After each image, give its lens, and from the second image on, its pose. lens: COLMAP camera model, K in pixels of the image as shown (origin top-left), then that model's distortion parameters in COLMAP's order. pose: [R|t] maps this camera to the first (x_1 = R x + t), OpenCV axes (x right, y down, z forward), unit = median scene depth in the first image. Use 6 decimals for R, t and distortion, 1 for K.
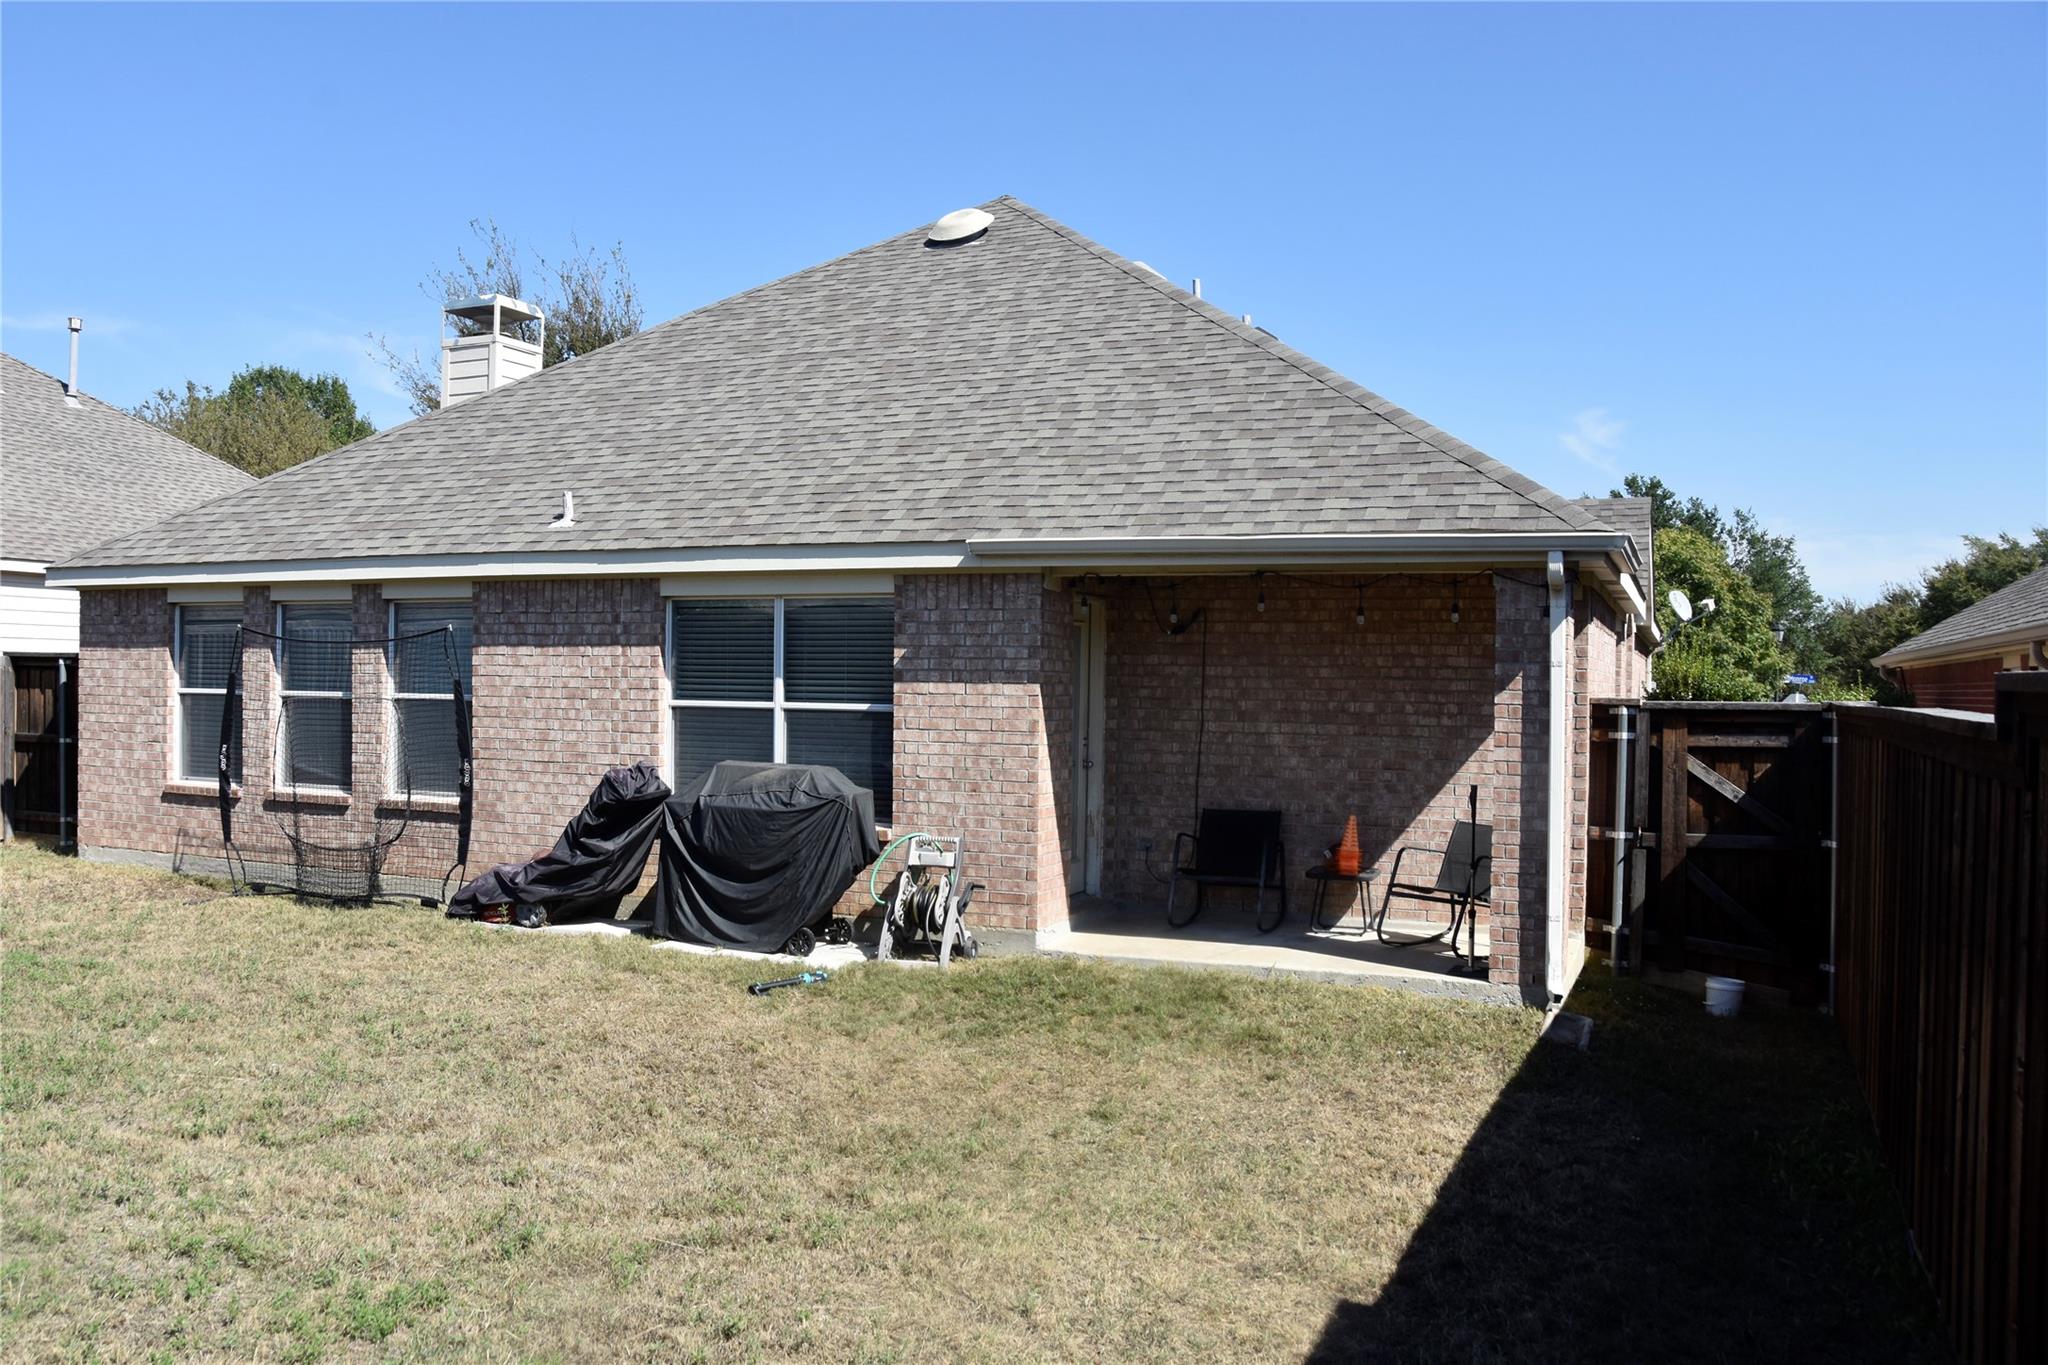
lens RADIAL K [[1588.9, 0, 1014.4], [0, 1588.9, 691.6], [0, 0, 1]] dist [-0.120607, 0.063063]
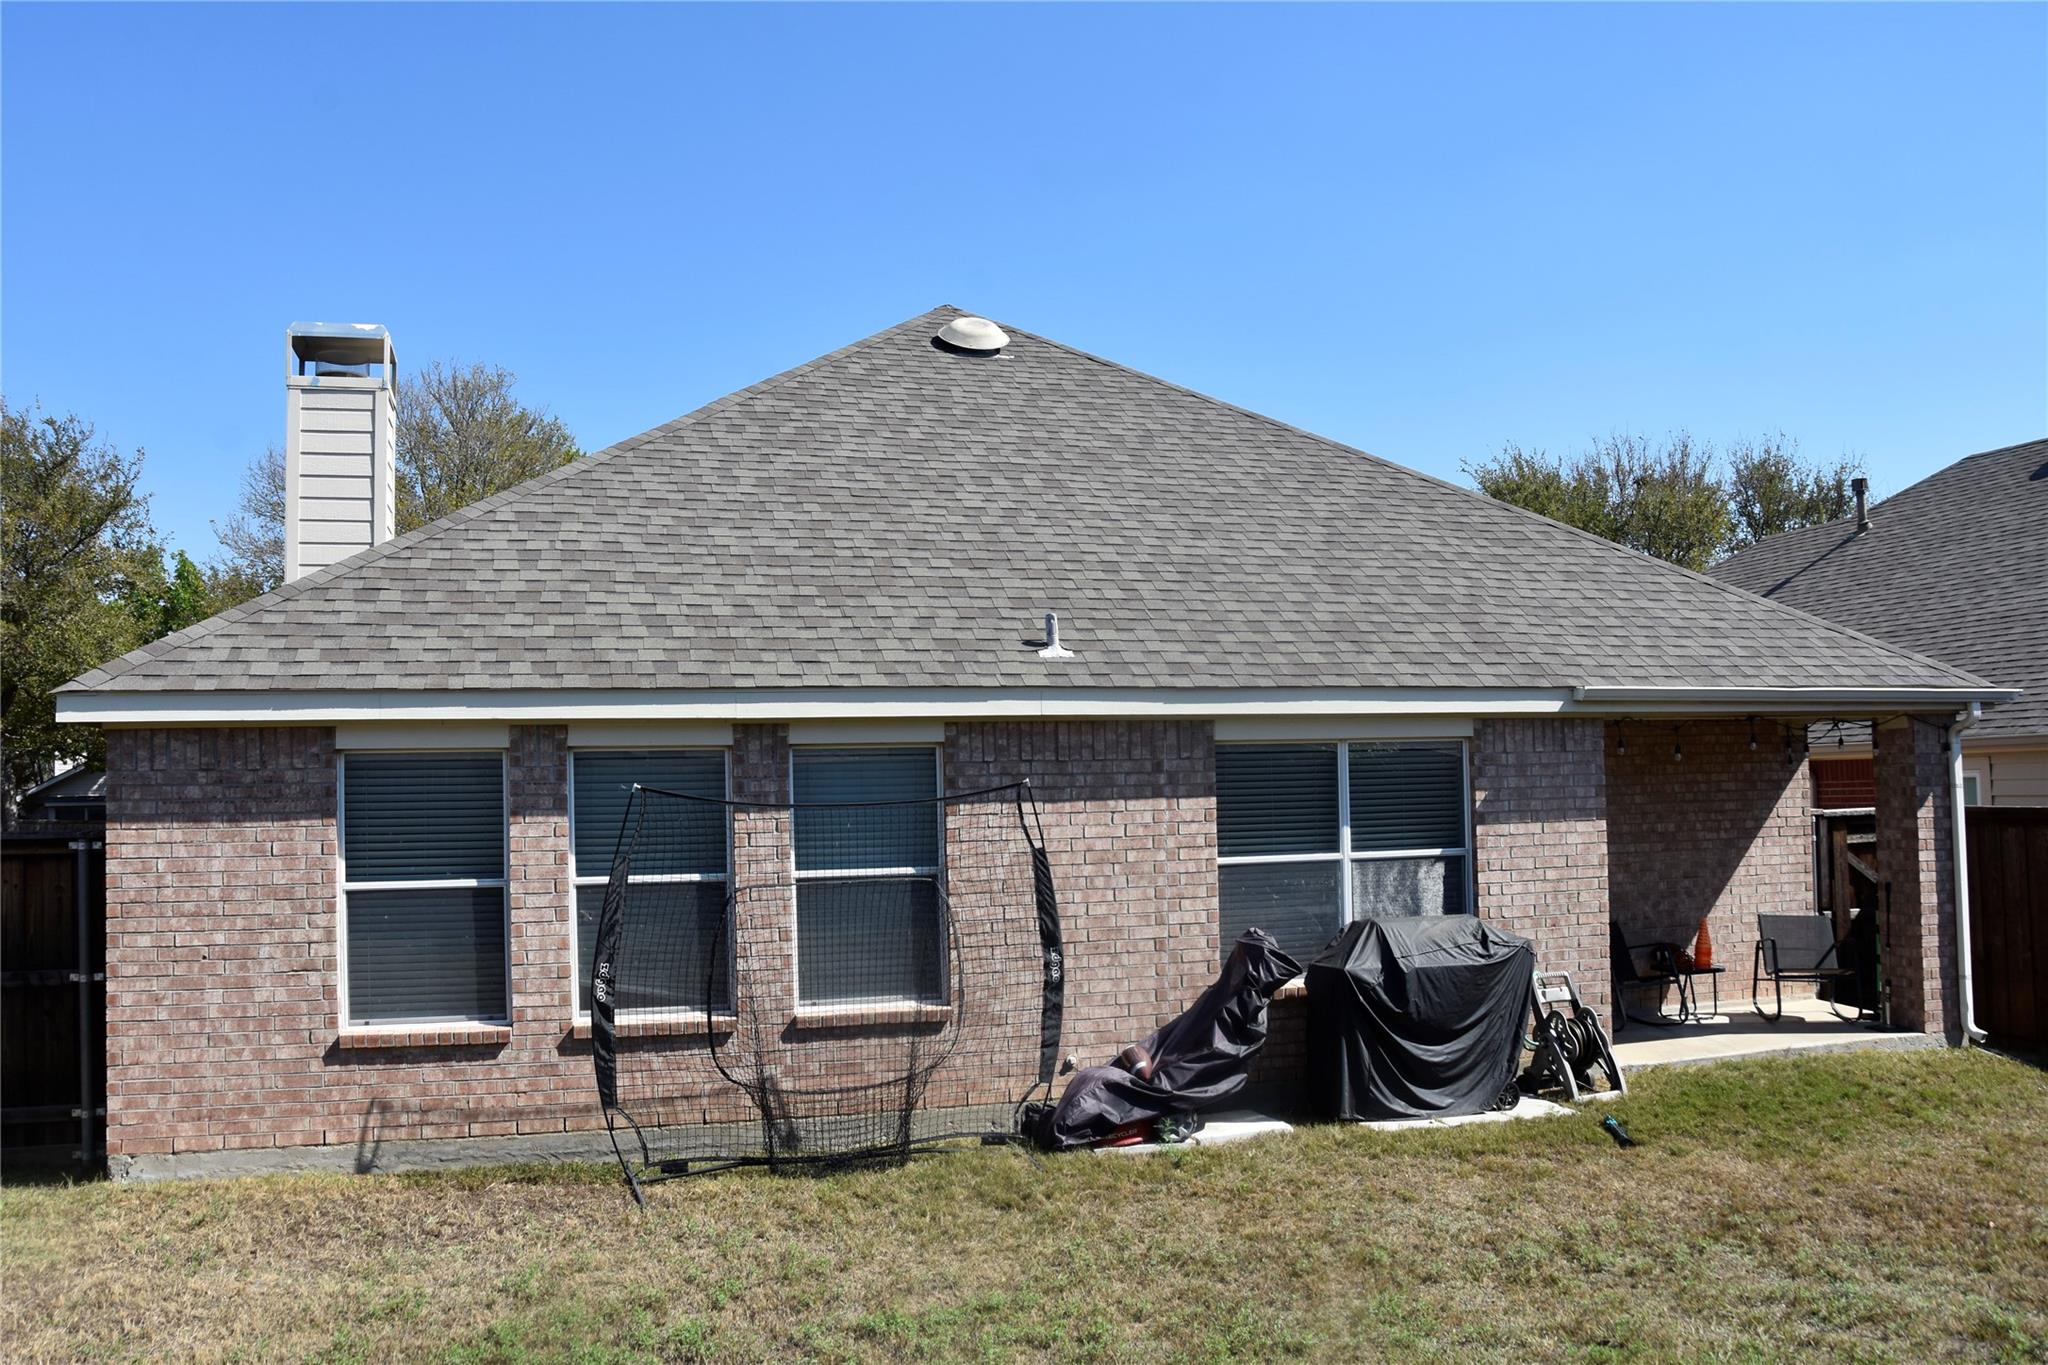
lens RADIAL K [[1588.9, 0, 1009.5], [0, 1588.9, 678.7], [0, 0, 1]] dist [-0.120607, 0.063063]
pose [[0.779132, 0.013119, 0.626723, -0.864559], [0.035792, 0.997219, -0.065370, -0.040898], [-0.625837, 0.073364, 0.776496, 0.378197]]
